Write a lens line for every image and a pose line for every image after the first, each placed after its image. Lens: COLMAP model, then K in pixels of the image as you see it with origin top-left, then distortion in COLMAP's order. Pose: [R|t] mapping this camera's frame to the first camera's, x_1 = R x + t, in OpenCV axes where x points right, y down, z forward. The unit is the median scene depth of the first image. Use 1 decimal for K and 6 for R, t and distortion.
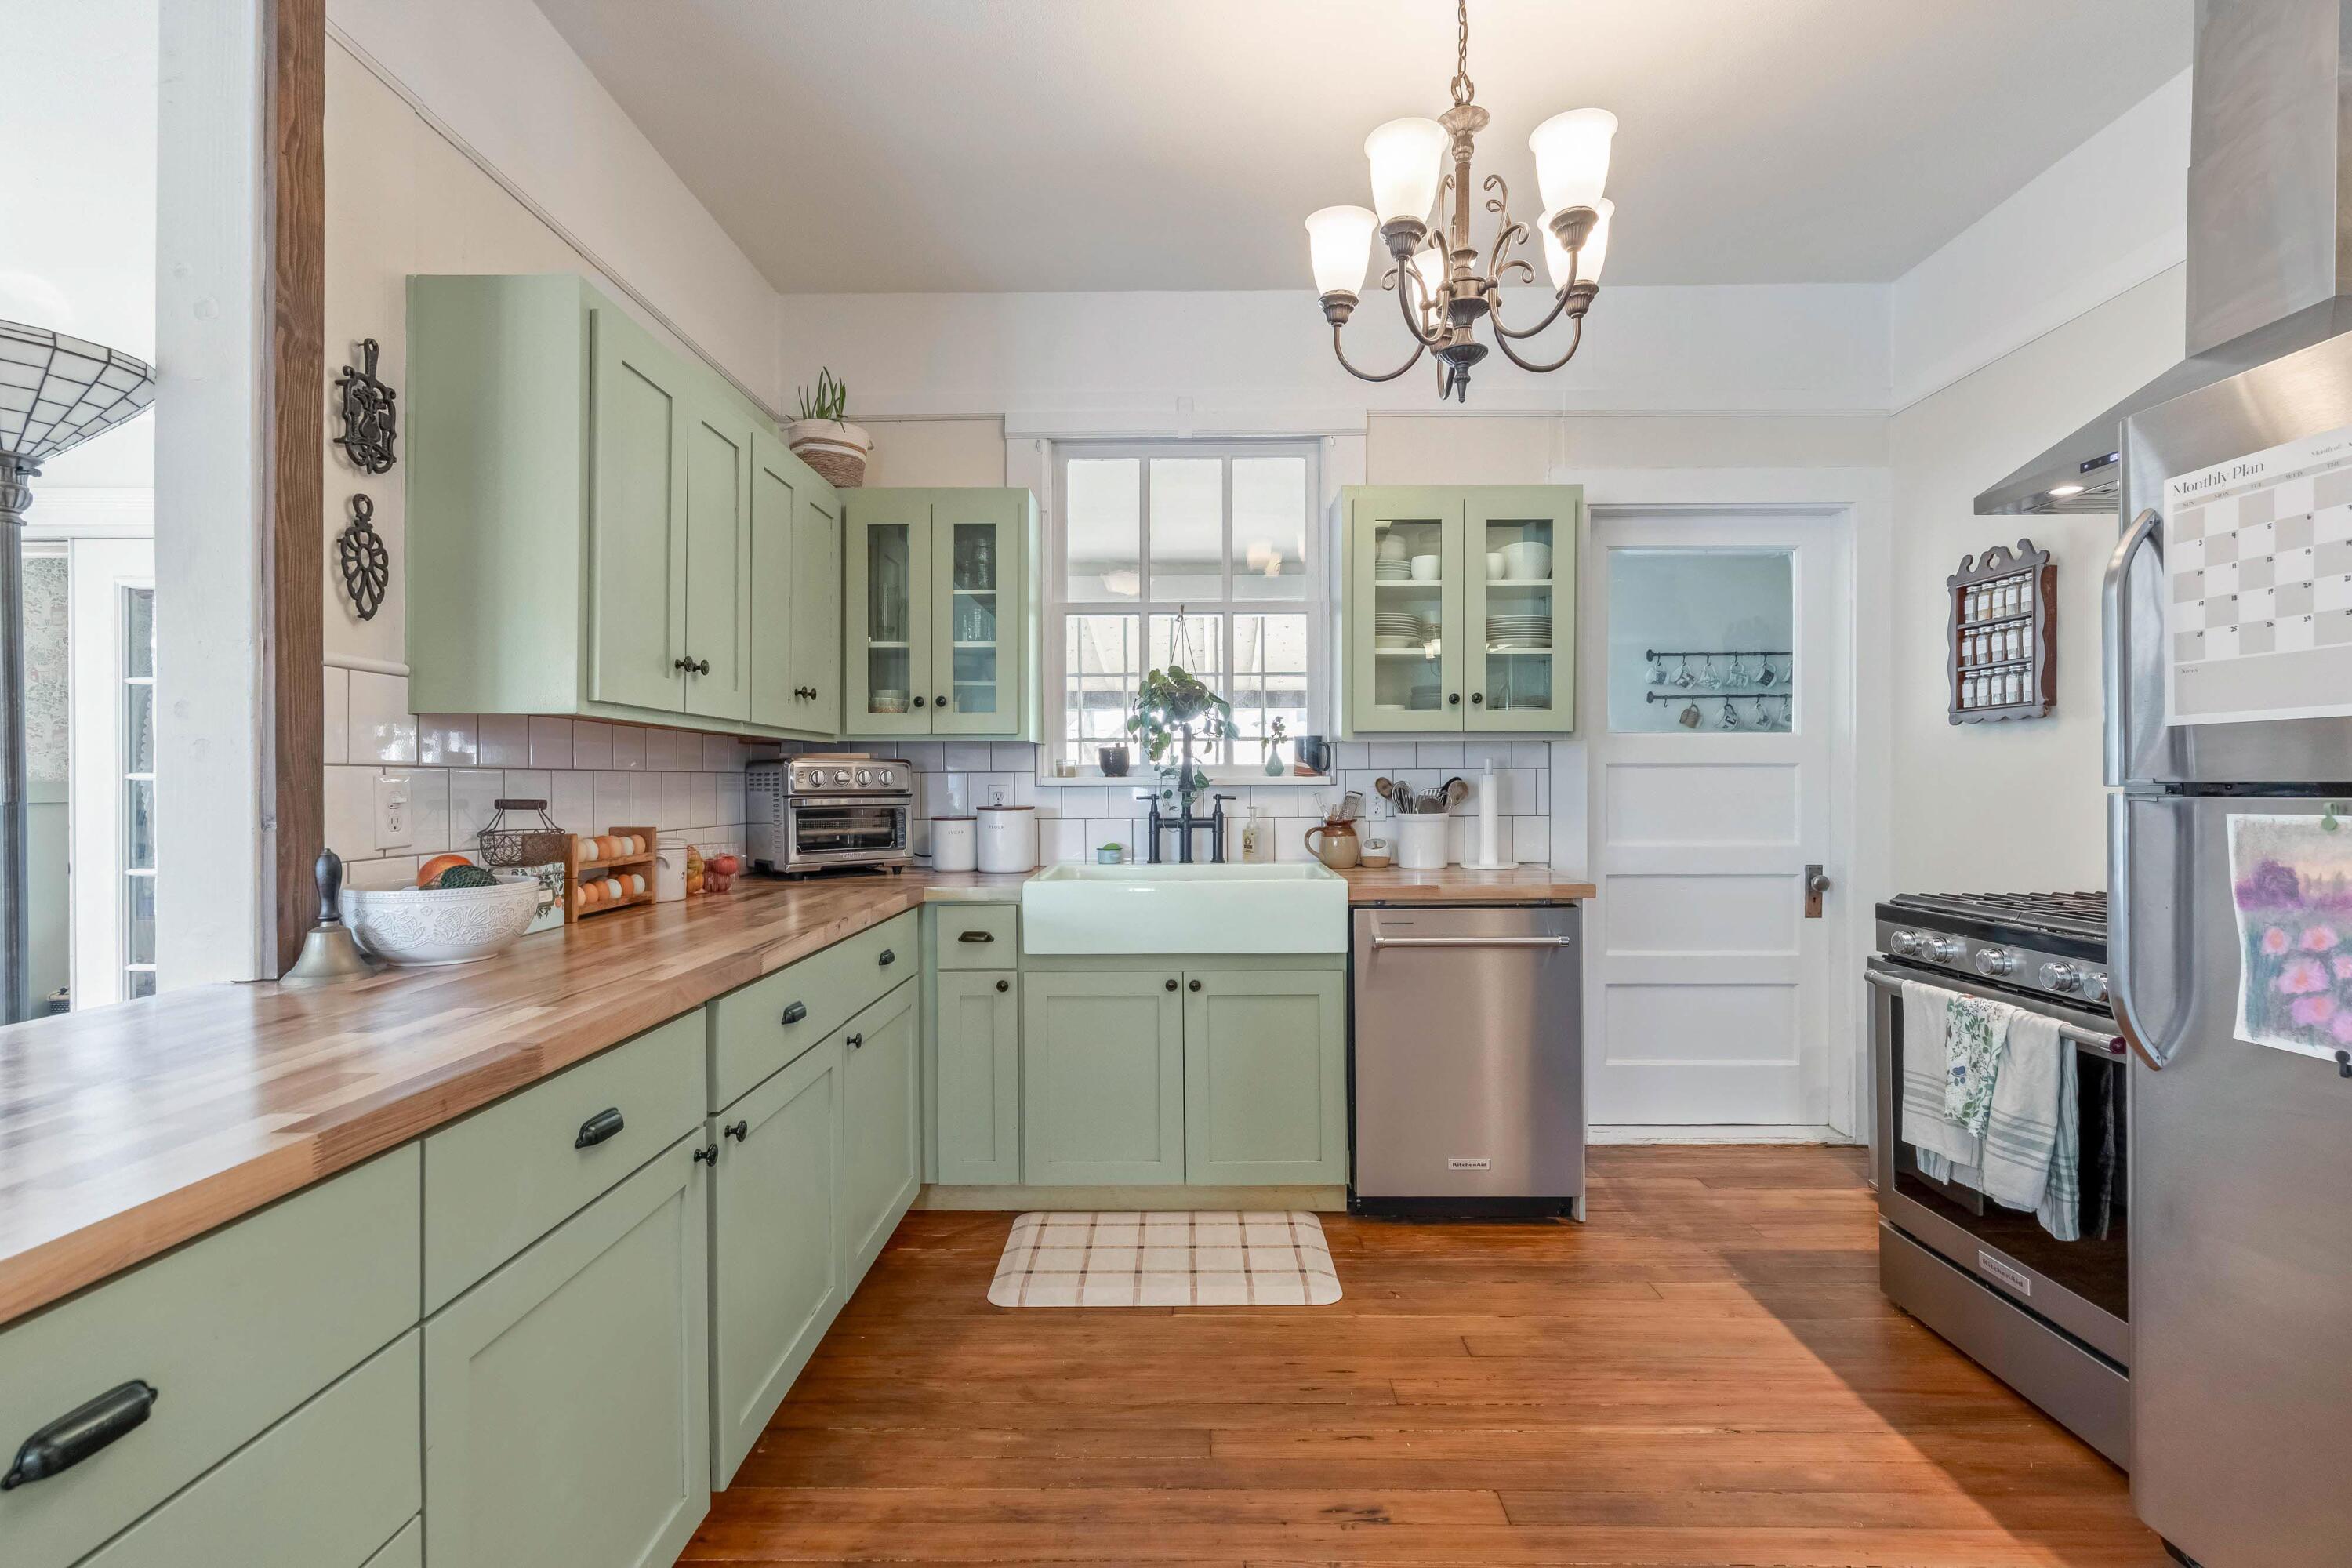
lens RADIAL K [[1060.2, 0, 1179.6], [0, 1060.2, 779.2], [0, 0, 1]] dist [-0.000090, 0.000611]
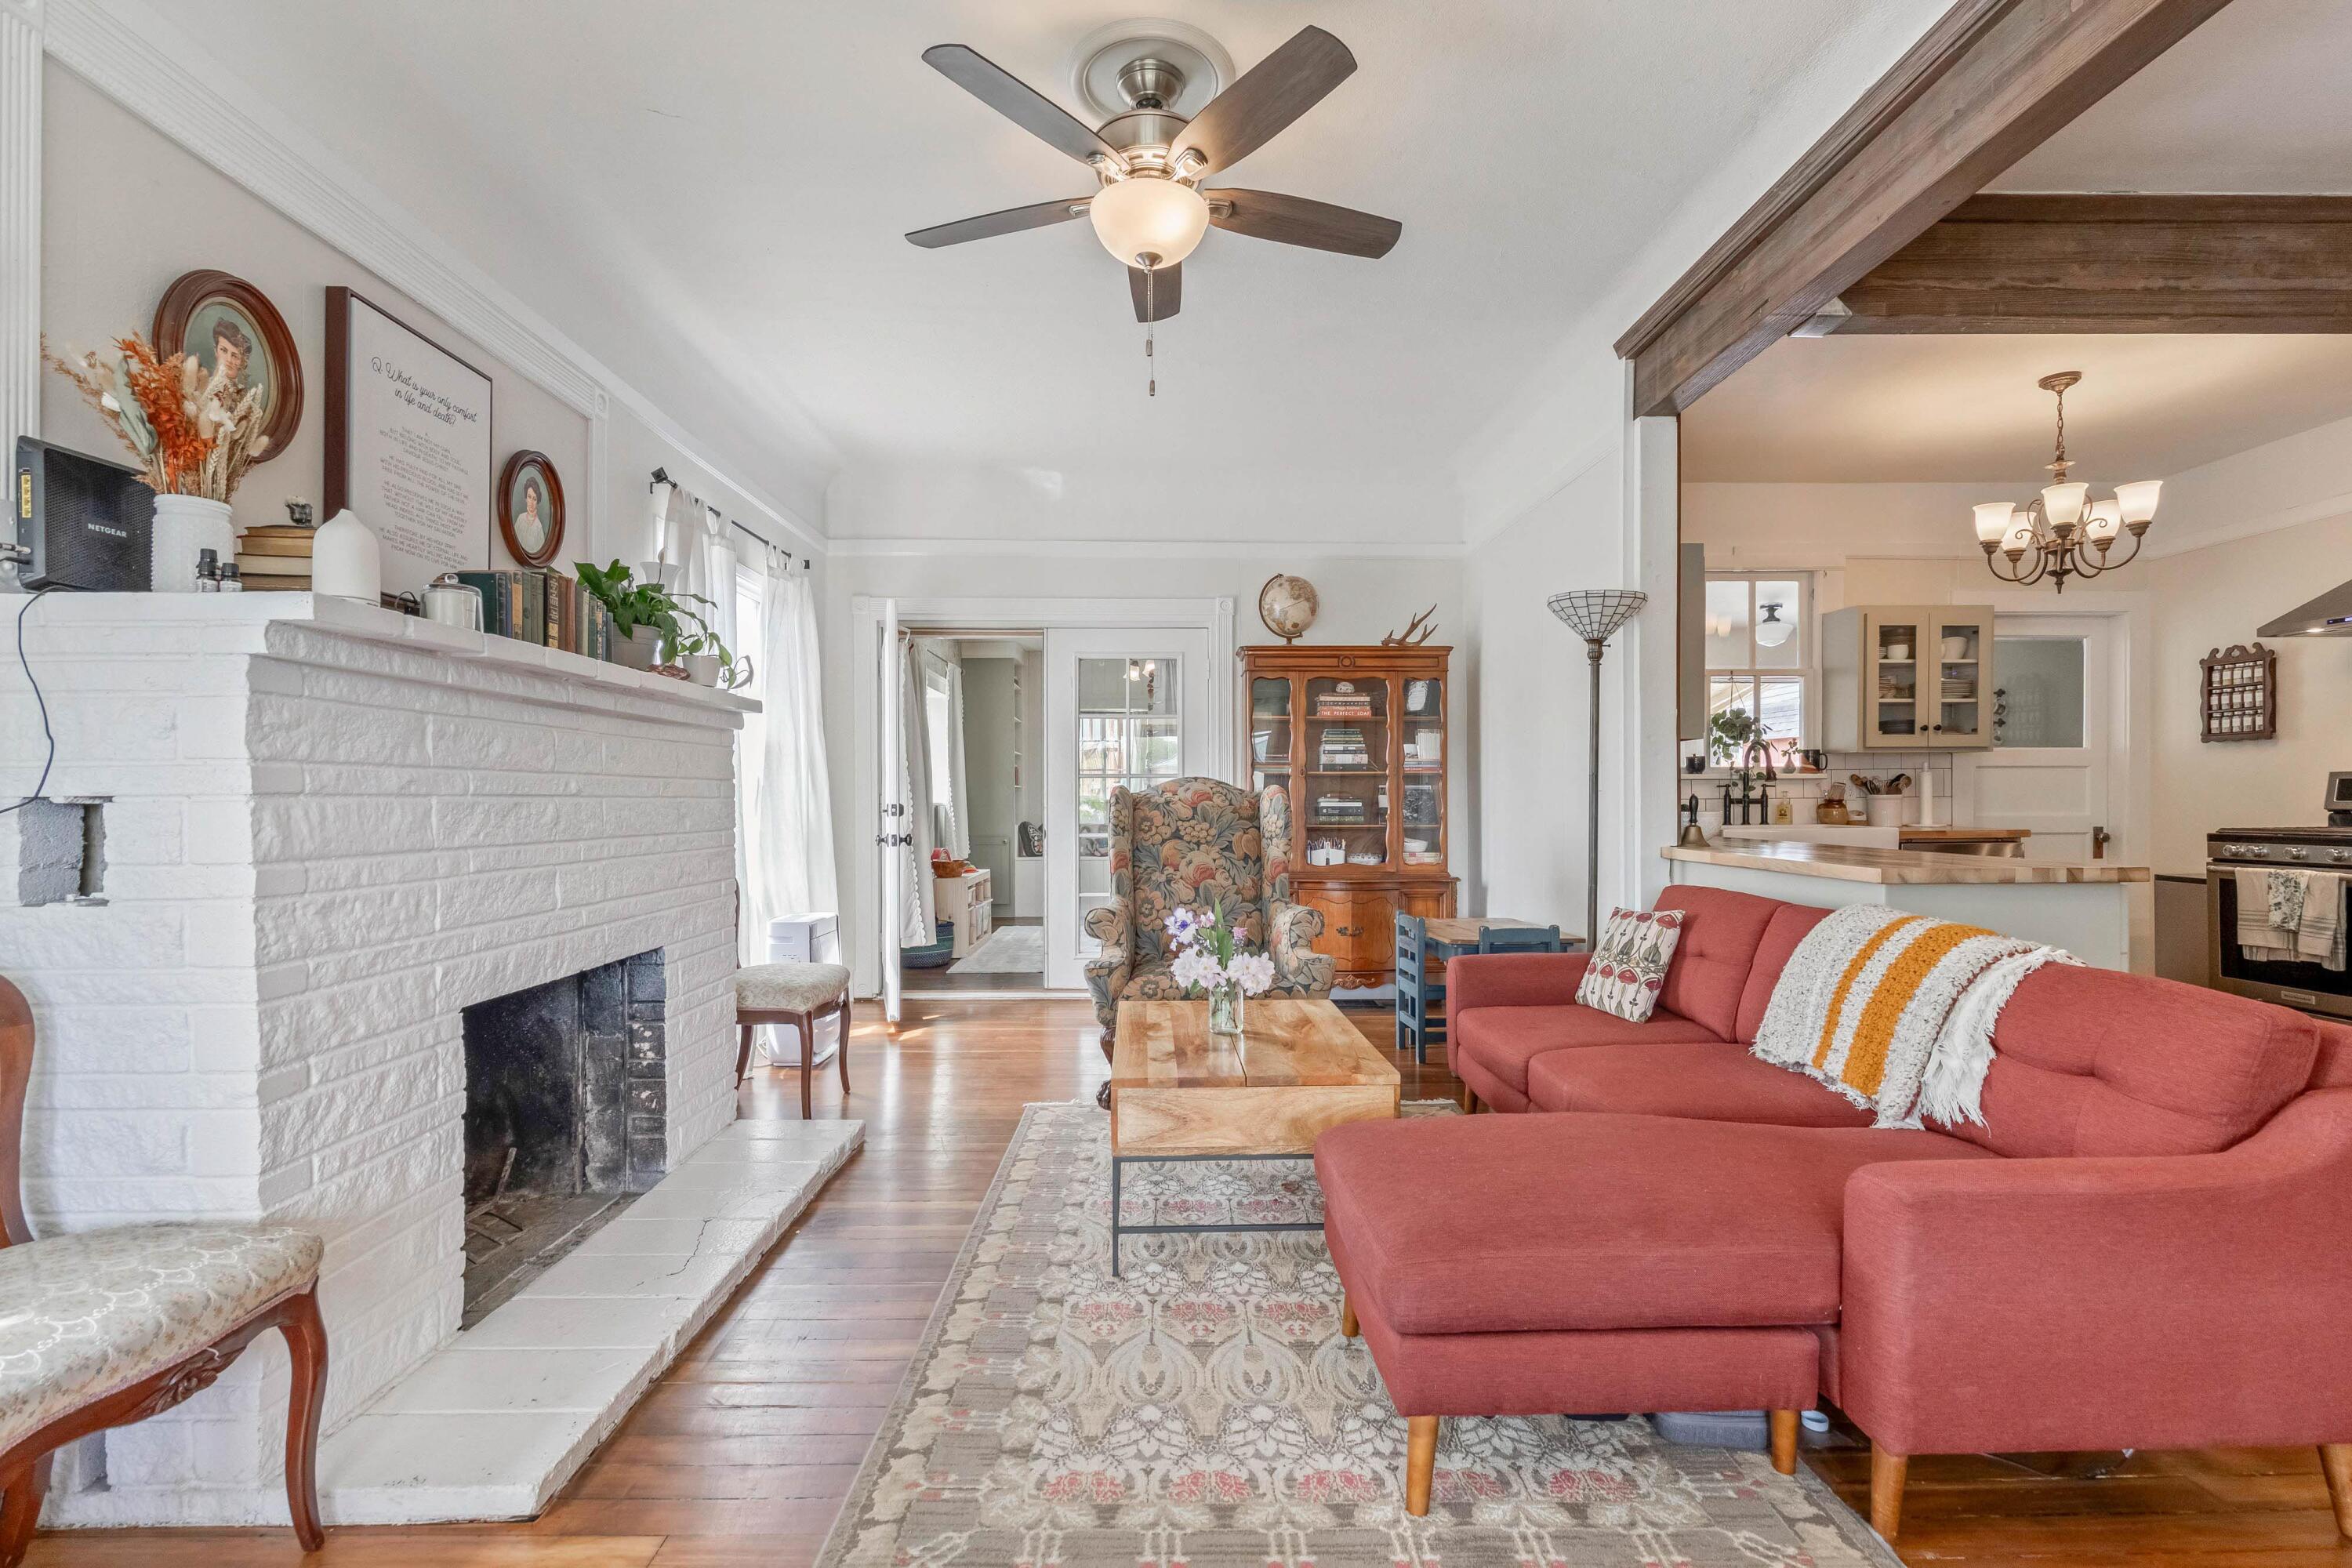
lens RADIAL K [[1060.2, 0, 1171.6], [0, 1060.2, 796.8], [0, 0, 1]] dist [-0.000090, 0.000611]
pose [[0.999481, -0.002196, 0.032153, -1.170373], [0.002163, 0.999997, 0.001062, 0.037454], [-0.032156, -0.000992, 0.999482, -0.800928]]
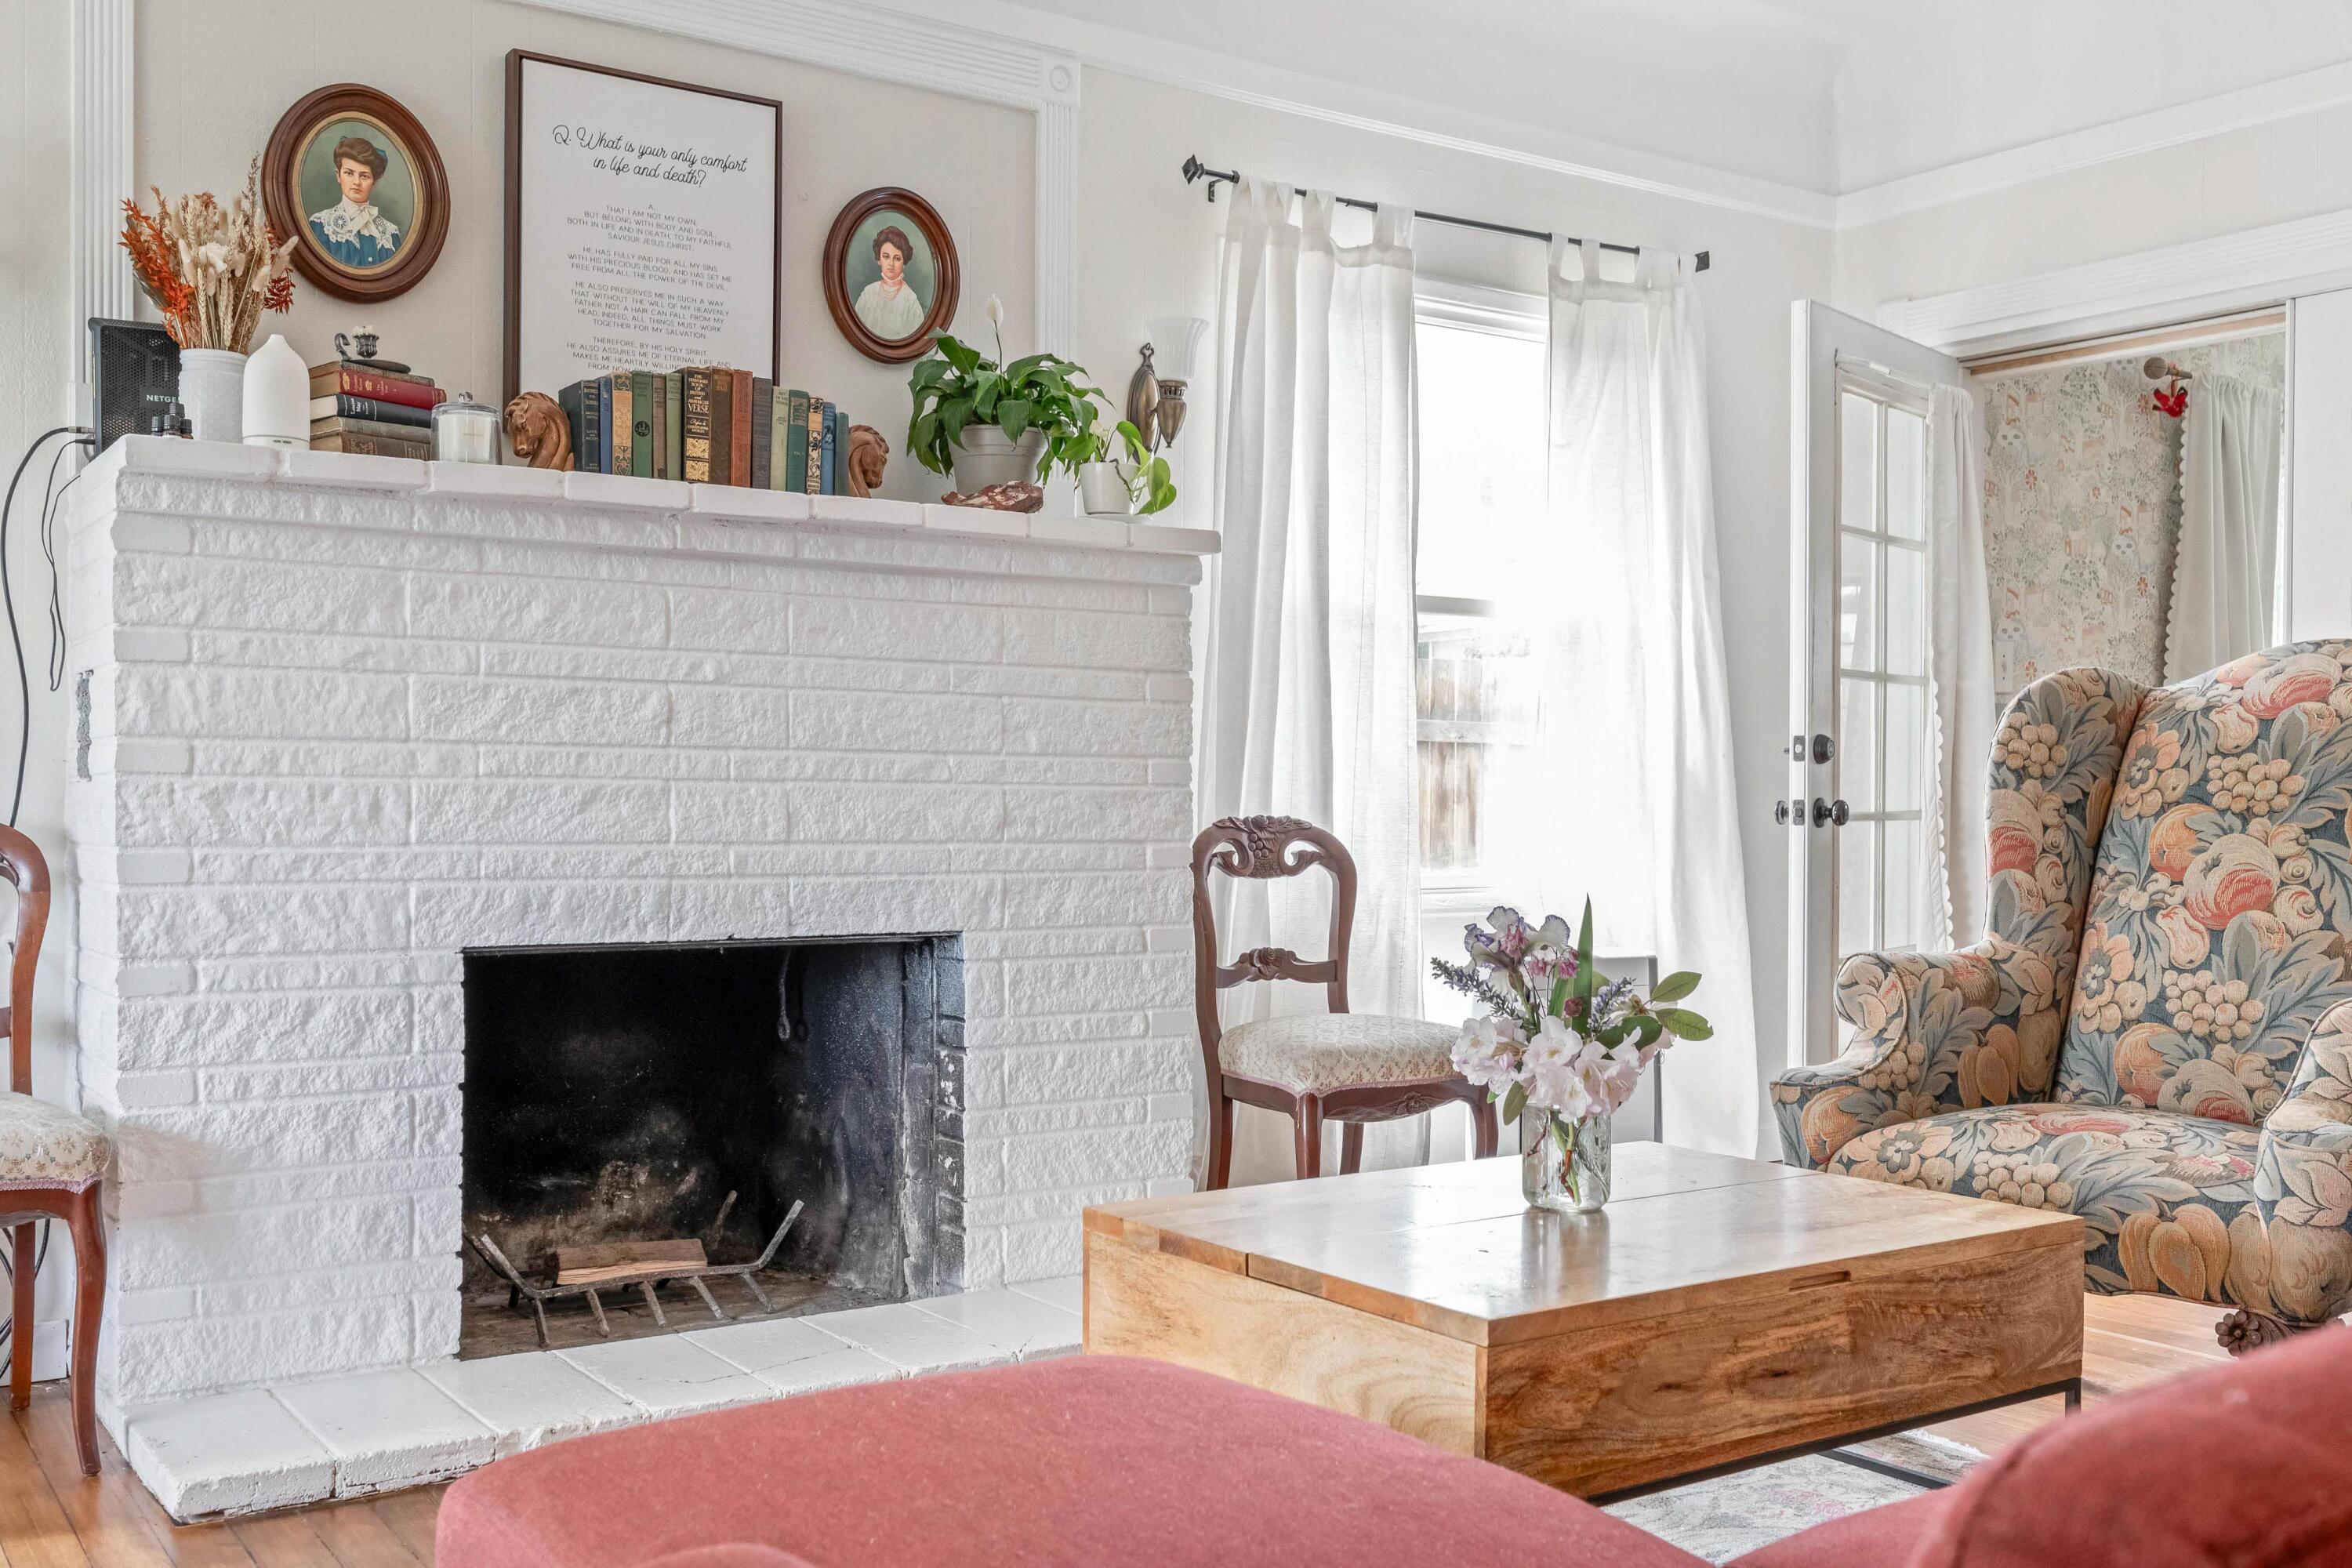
lens RADIAL K [[2217.4, 0, 1168.6], [0, 2217.4, 815.8], [0, 0, 1]] dist [0.001756, 0.000000]
pose [[0.578428, 0.011287, -0.815655, -0.440704], [-0.005534, 0.999936, 0.009913, 0.098731], [0.815715, -0.001220, 0.578453, -0.430886]]
